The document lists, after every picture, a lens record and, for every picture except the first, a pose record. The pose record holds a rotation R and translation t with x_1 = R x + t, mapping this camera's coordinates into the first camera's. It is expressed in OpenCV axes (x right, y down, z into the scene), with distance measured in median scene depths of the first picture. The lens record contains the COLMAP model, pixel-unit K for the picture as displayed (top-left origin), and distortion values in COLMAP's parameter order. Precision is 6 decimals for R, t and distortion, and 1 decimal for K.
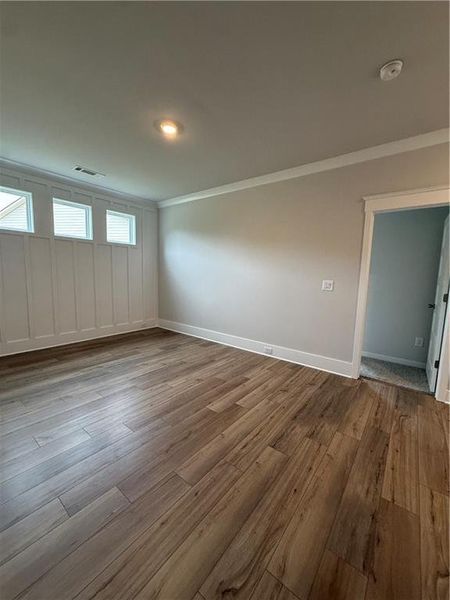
lens RADIAL K [[228.5, 0, 225.5], [0, 228.5, 313.2], [0, 0, 1]] dist [-0.000228, 0.000150]
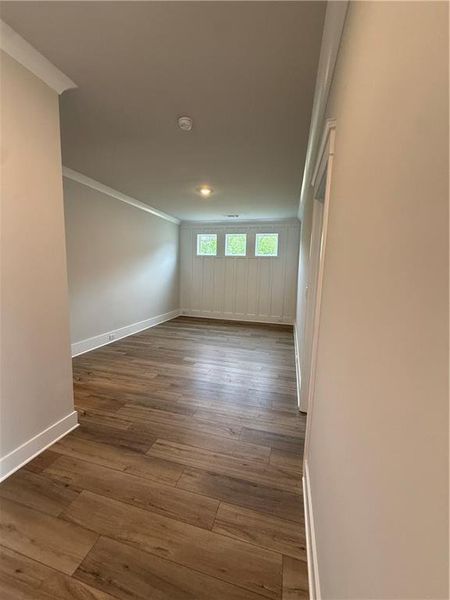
lens RADIAL K [[239.2, 0, 225.0], [0, 239.2, 300.0], [0, 0, 1]] dist [-0.000374, 0.000097]
pose [[0.396944, 0.091159, -0.913305, 1.032489], [-0.178520, 0.983721, 0.020599, -0.044962], [0.900315, 0.154867, 0.406755, 0.338661]]
